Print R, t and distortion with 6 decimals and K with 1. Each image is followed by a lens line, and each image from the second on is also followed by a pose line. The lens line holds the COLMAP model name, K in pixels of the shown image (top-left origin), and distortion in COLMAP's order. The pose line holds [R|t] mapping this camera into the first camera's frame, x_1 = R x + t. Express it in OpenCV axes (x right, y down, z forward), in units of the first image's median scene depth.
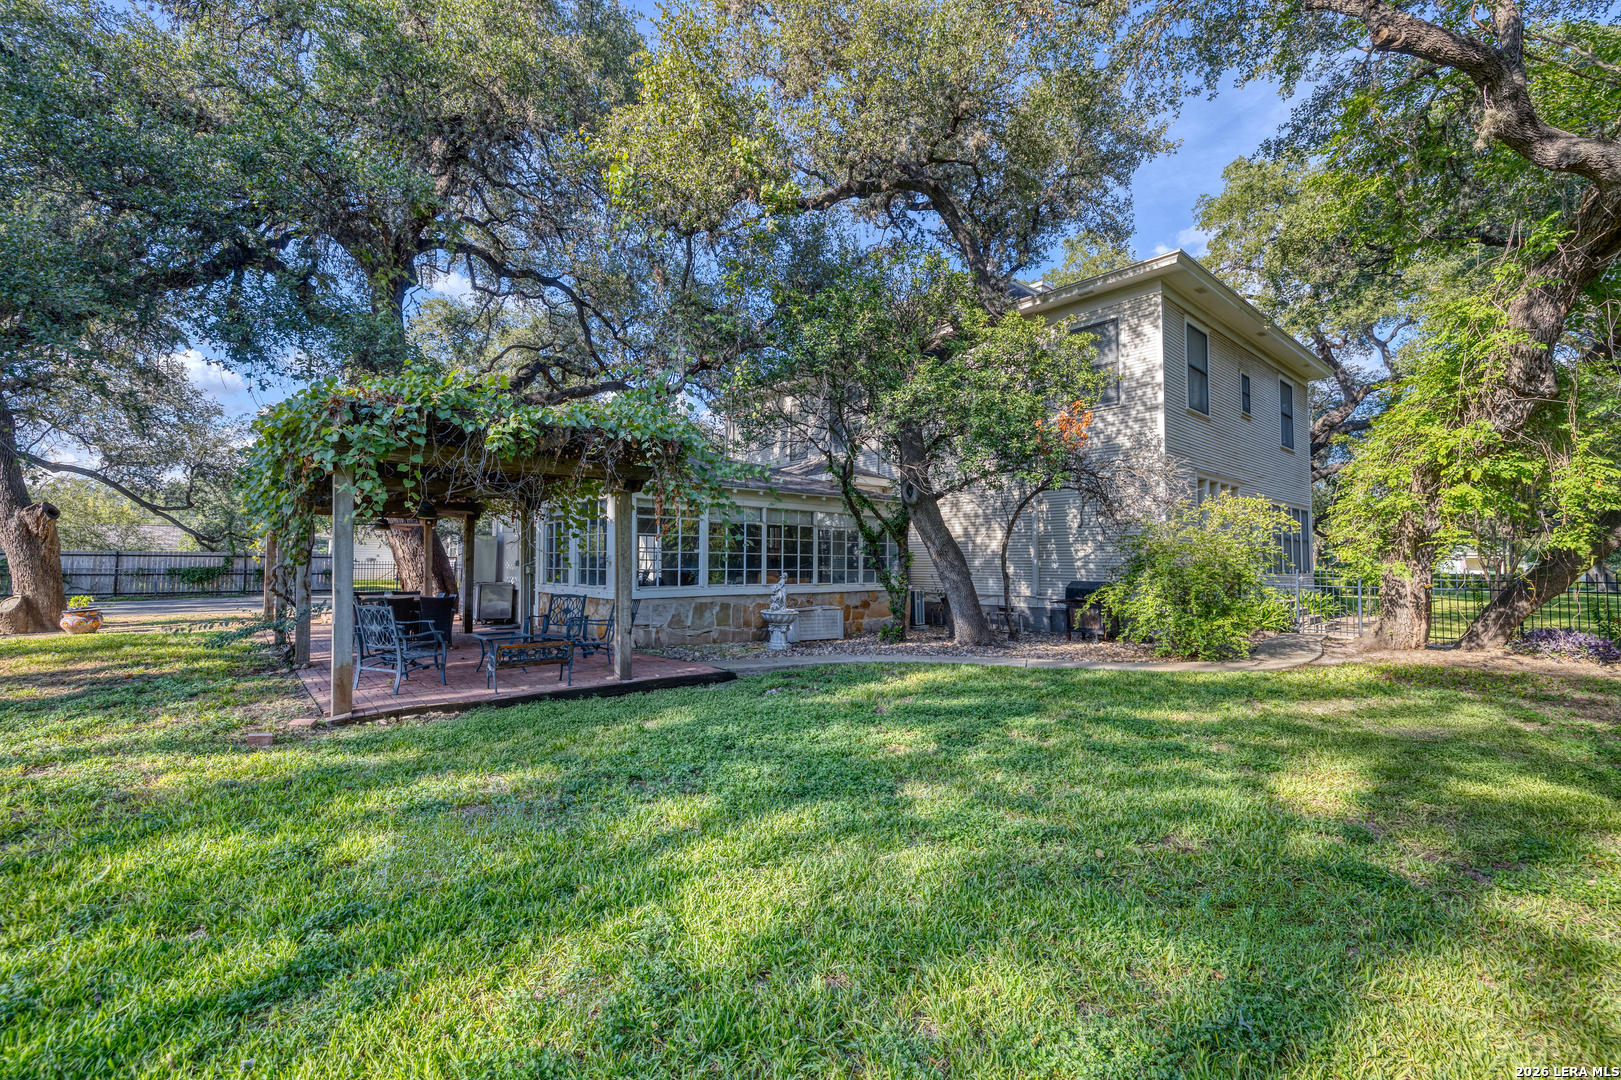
lens RADIAL K [[689.6, 0, 806.4], [0, 689.6, 538.1], [0, 0, 1]] dist [-0.002236, -0.000321]
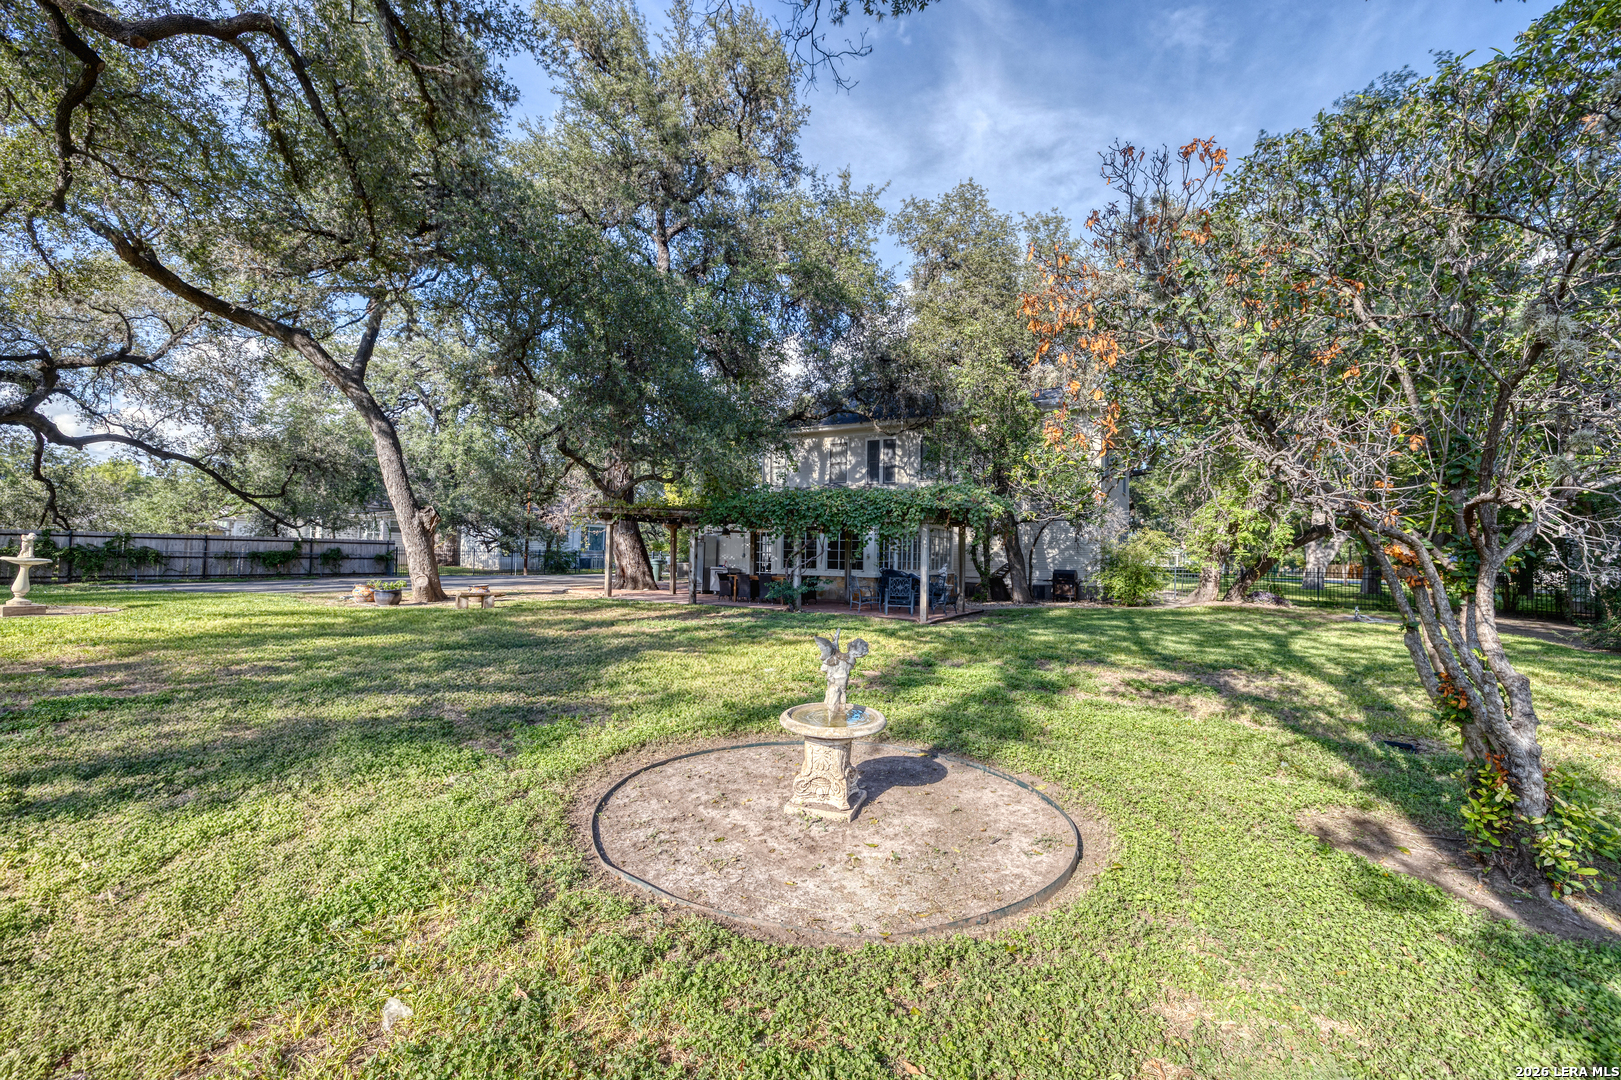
lens RADIAL K [[689.6, 0, 808.5], [0, 689.6, 547.6], [0, 0, 1]] dist [-0.002236, -0.000321]
pose [[0.944946, 0.017823, 0.326740, -0.978701], [-0.027742, 0.999284, 0.025722, -0.029819], [-0.326048, -0.033370, 0.944764, -0.613635]]
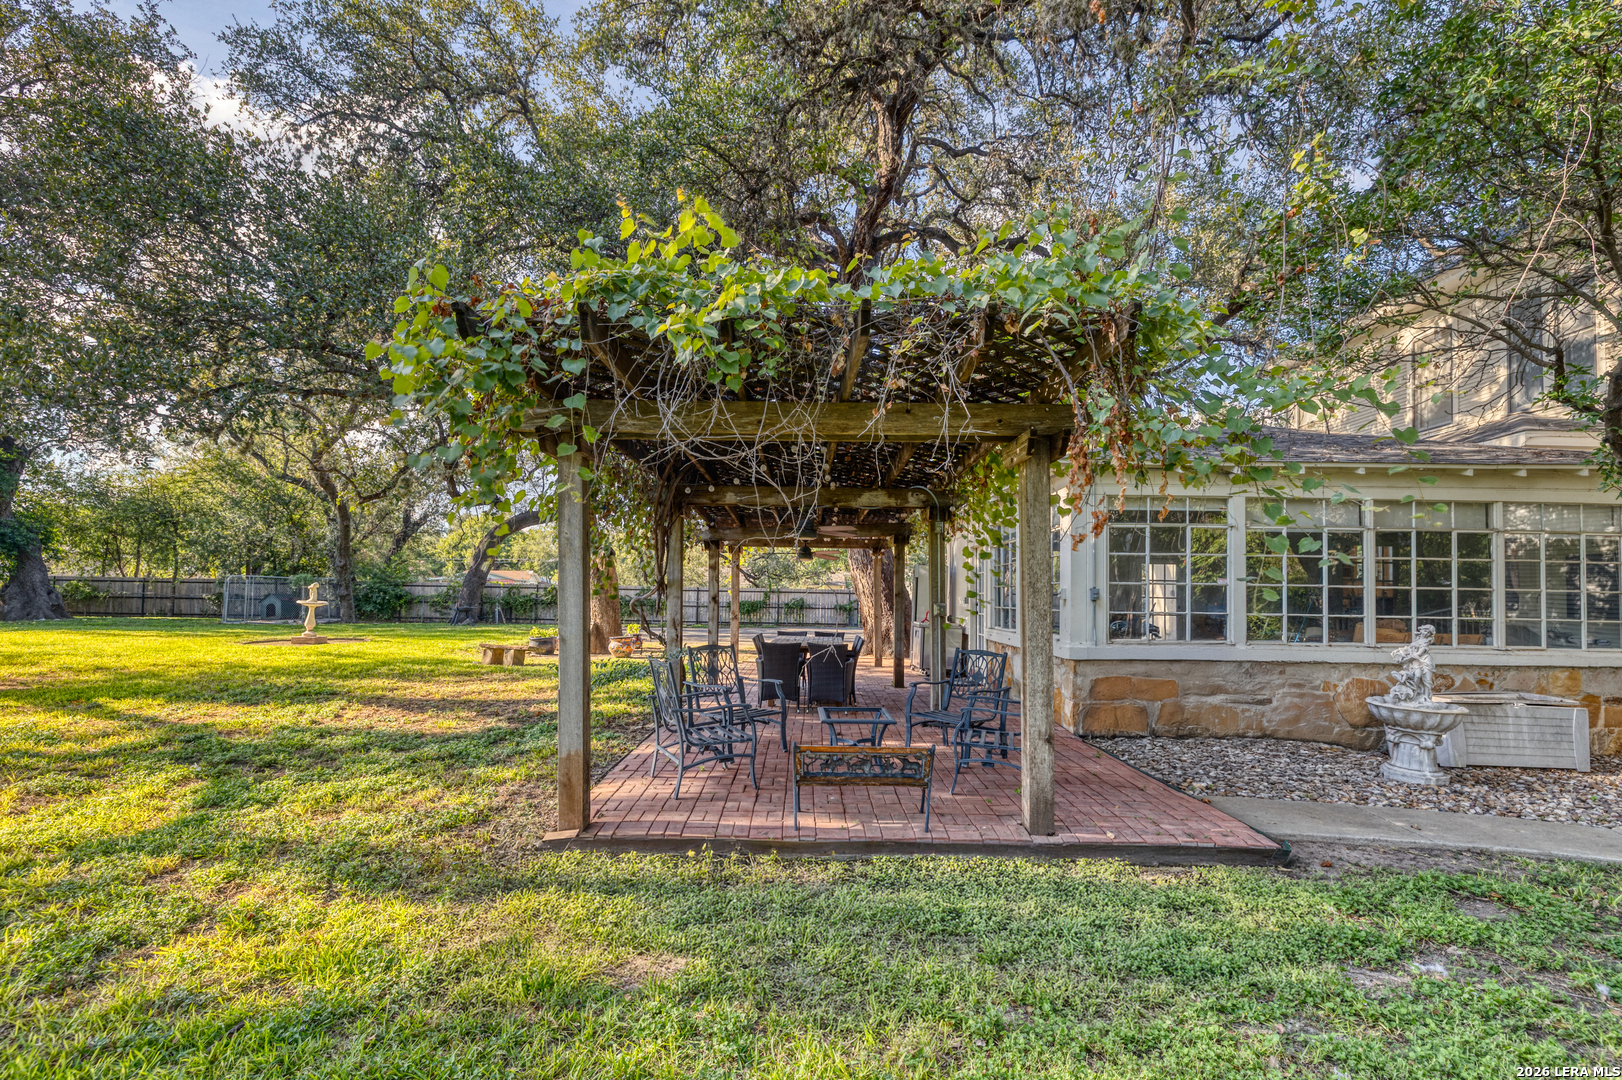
lens RADIAL K [[690.0, 0, 822.9], [0, 690.0, 574.0], [0, 0, 1]] dist [-0.002236, -0.000321]
pose [[0.757993, -0.013478, -0.652123, -0.044751], [0.010852, 0.999909, -0.008052, 0.017134], [0.652172, -0.000973, 0.758070, 0.426279]]
